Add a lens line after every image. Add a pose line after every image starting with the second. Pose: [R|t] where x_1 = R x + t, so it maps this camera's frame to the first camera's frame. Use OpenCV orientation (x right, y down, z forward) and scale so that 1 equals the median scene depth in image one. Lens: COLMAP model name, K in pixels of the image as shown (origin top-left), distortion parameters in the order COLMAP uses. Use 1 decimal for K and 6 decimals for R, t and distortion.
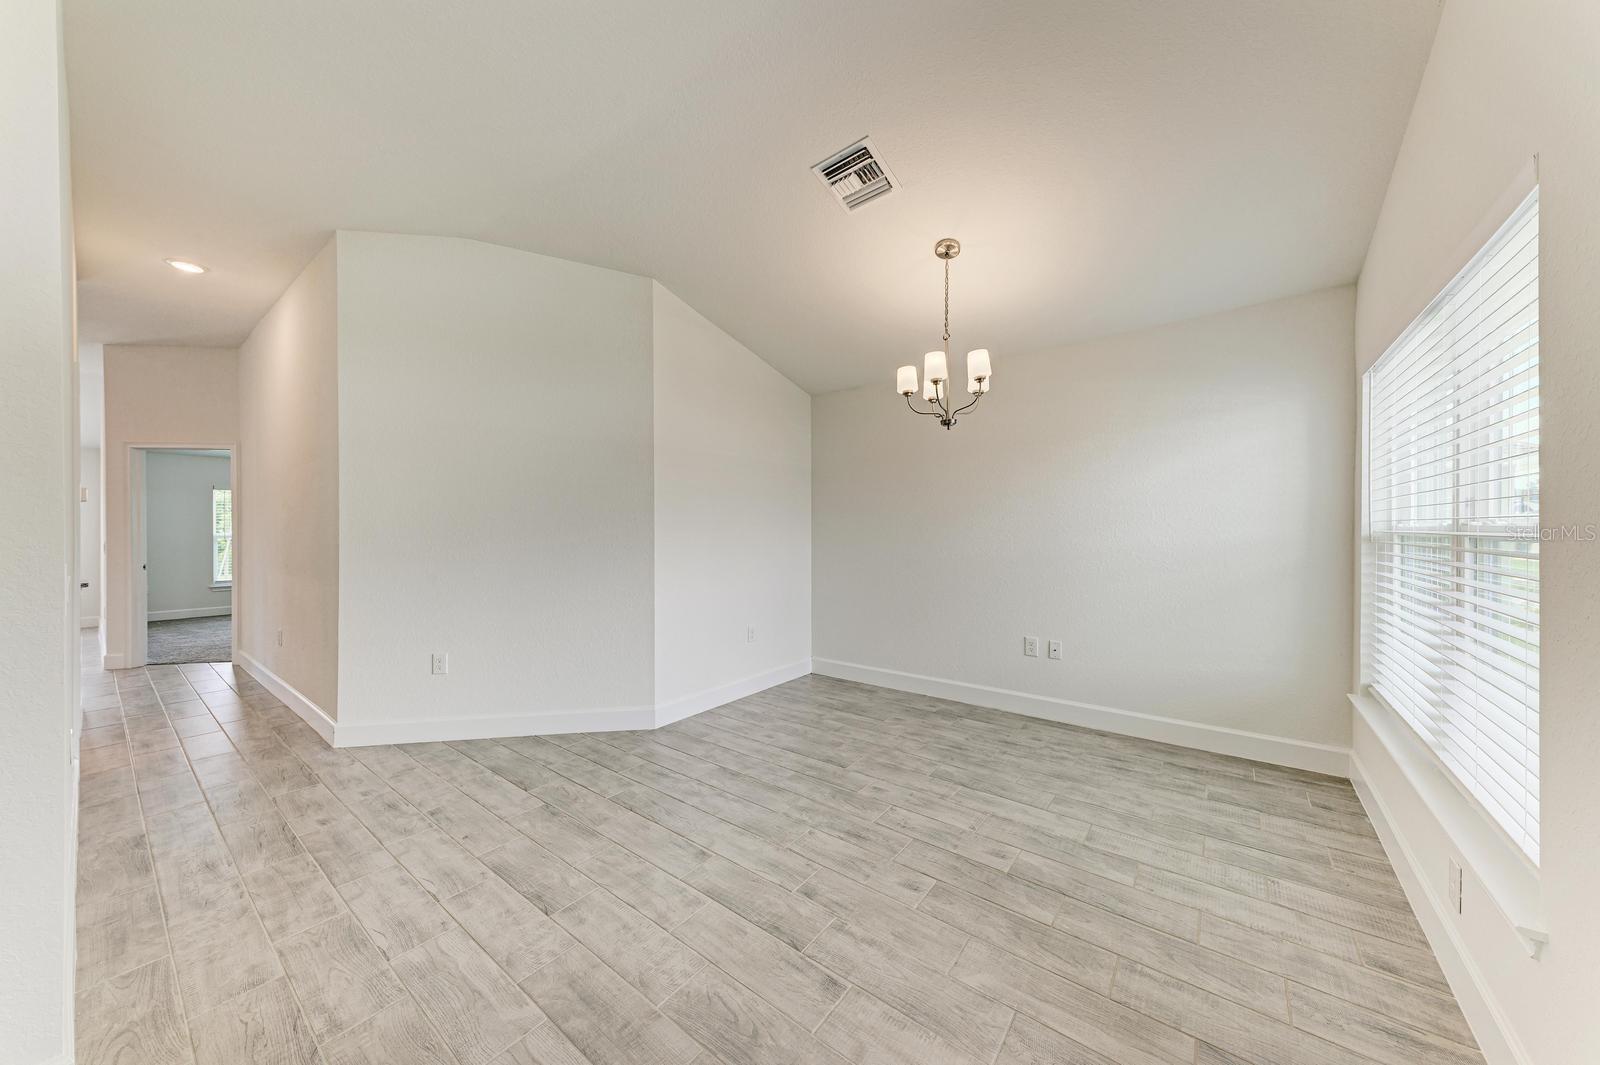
lens RADIAL K [[541.7, 0, 801.3], [0, 541.7, 531.4], [0, 0, 1]] dist [0.021877, -0.005446]
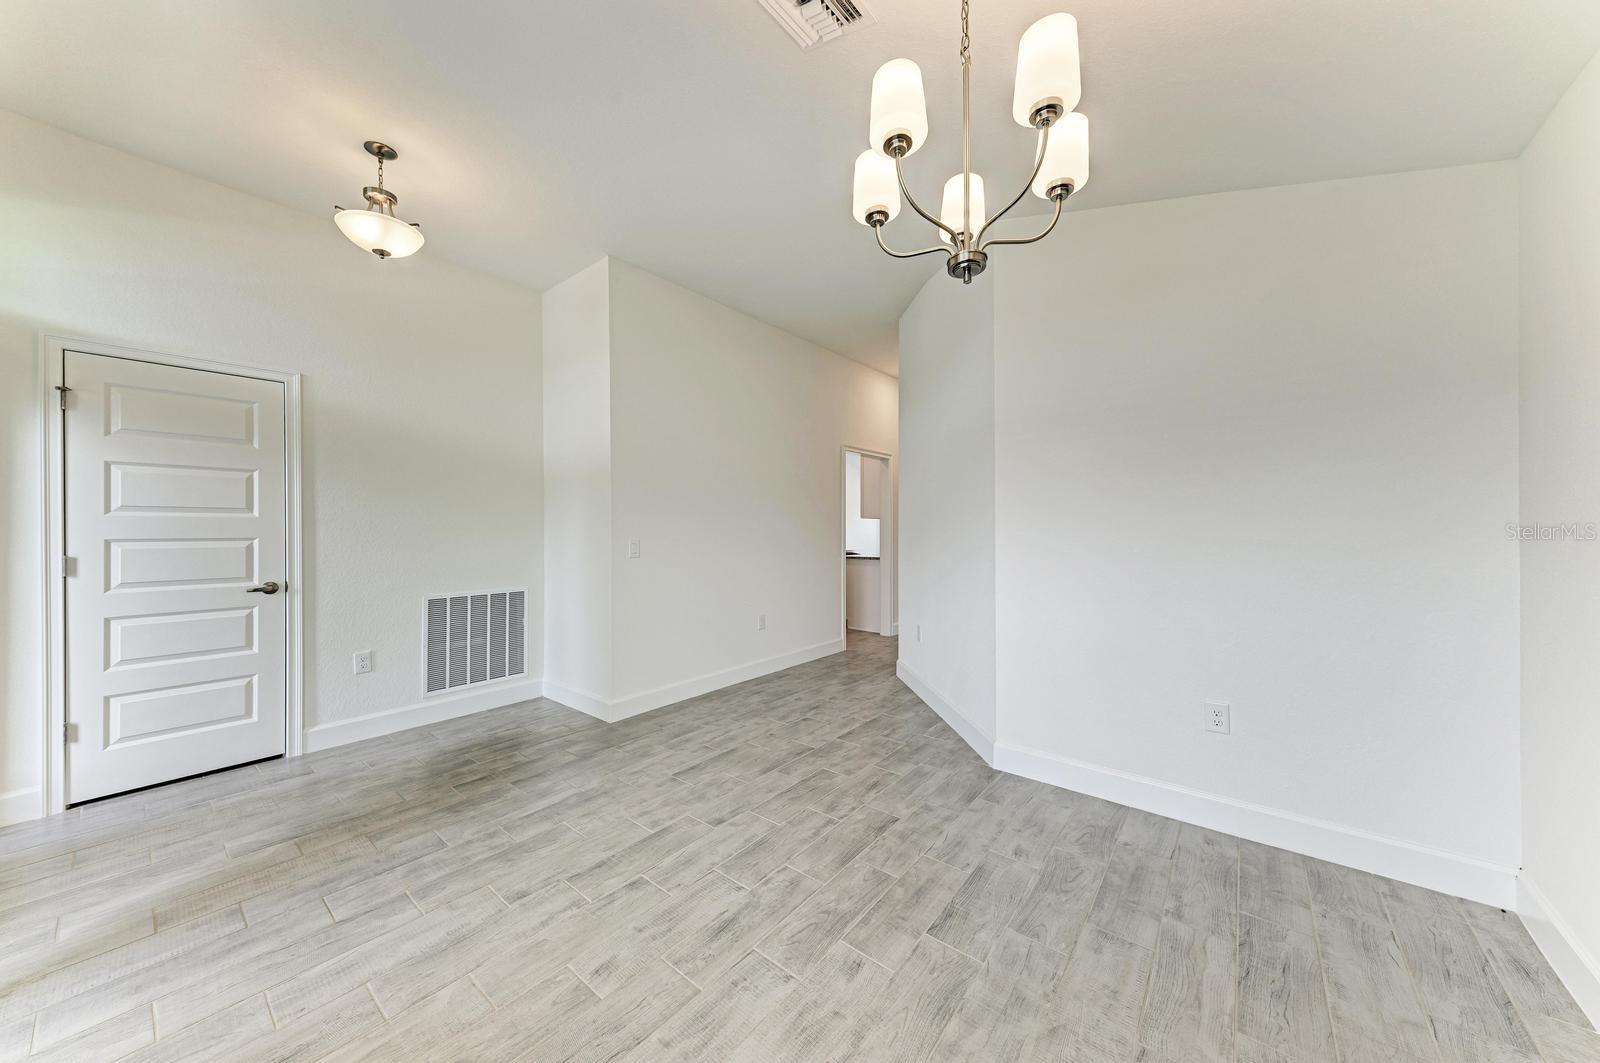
lens RADIAL K [[541.7, 0, 801.3], [0, 541.7, 530.4], [0, 0, 1]] dist [0.021877, -0.005446]
pose [[-0.021492, 0.009114, -0.999727, 0.670294], [0.004428, 0.999950, 0.009021, -0.007378], [0.999759, -0.004233, -0.021531, 0.873136]]
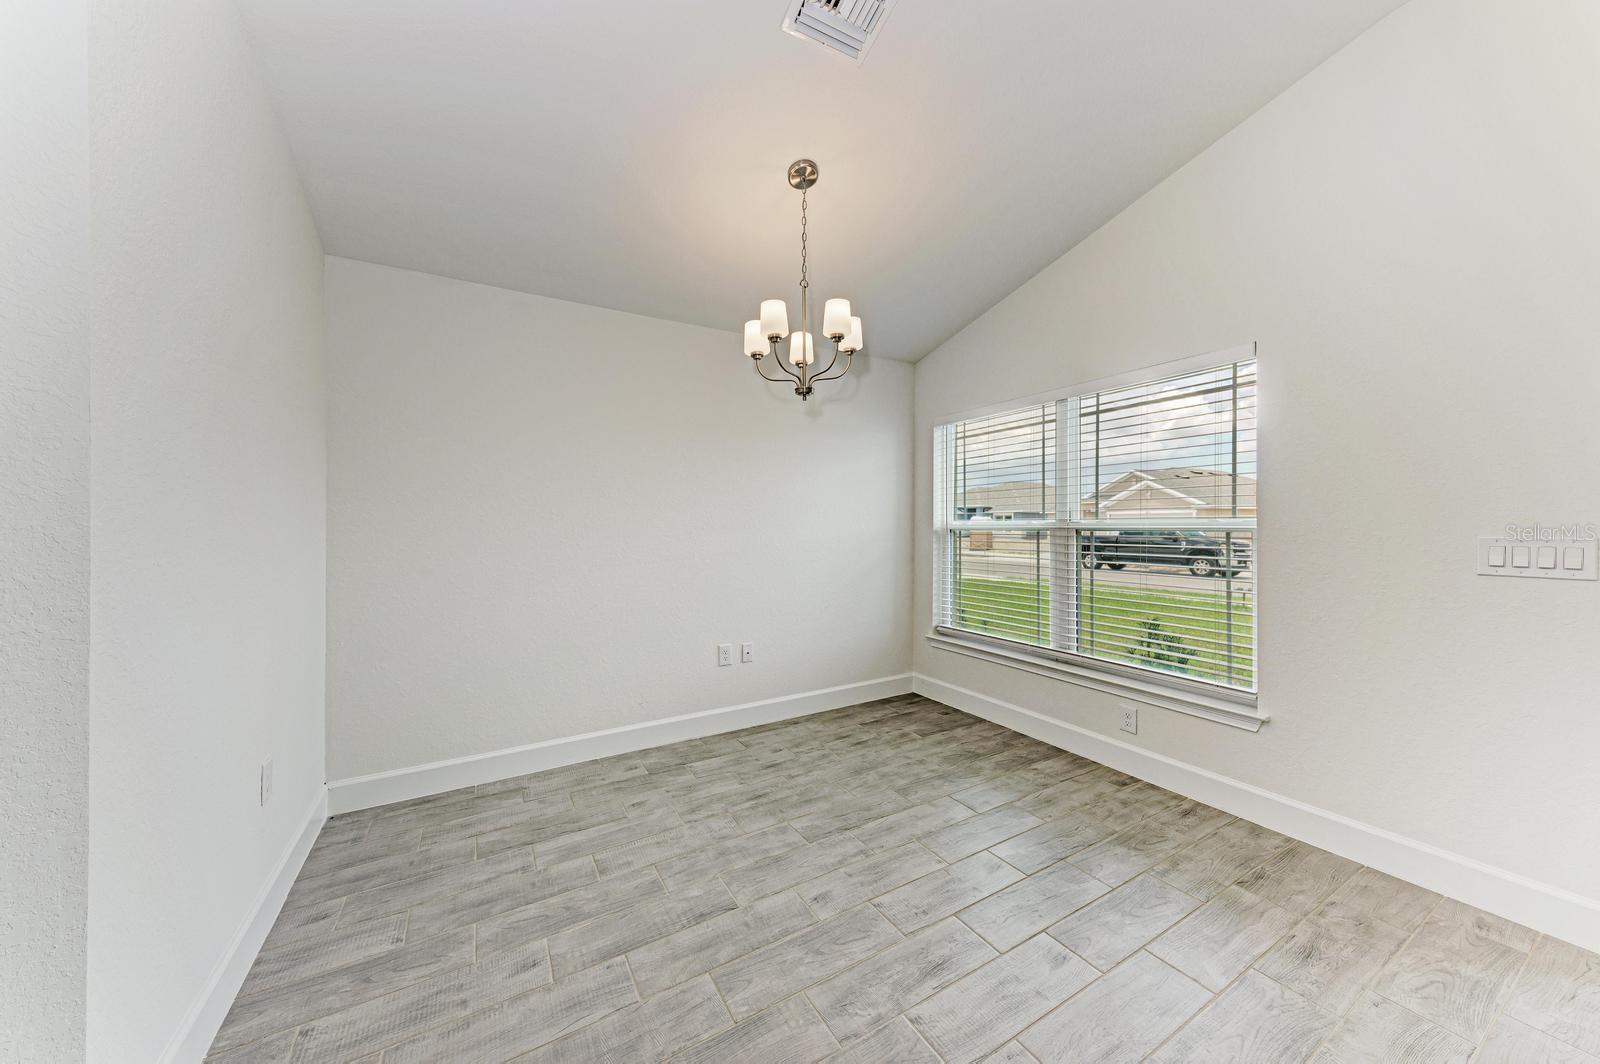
lens RADIAL K [[541.7, 0, 801.3], [0, 541.7, 530.9], [0, 0, 1]] dist [0.021877, -0.005446]
pose [[0.374446, -0.003460, 0.927242, -0.465179], [0.002735, 0.999993, 0.002627, 0.005325], [-0.927245, 0.001552, 0.374453, 0.695471]]
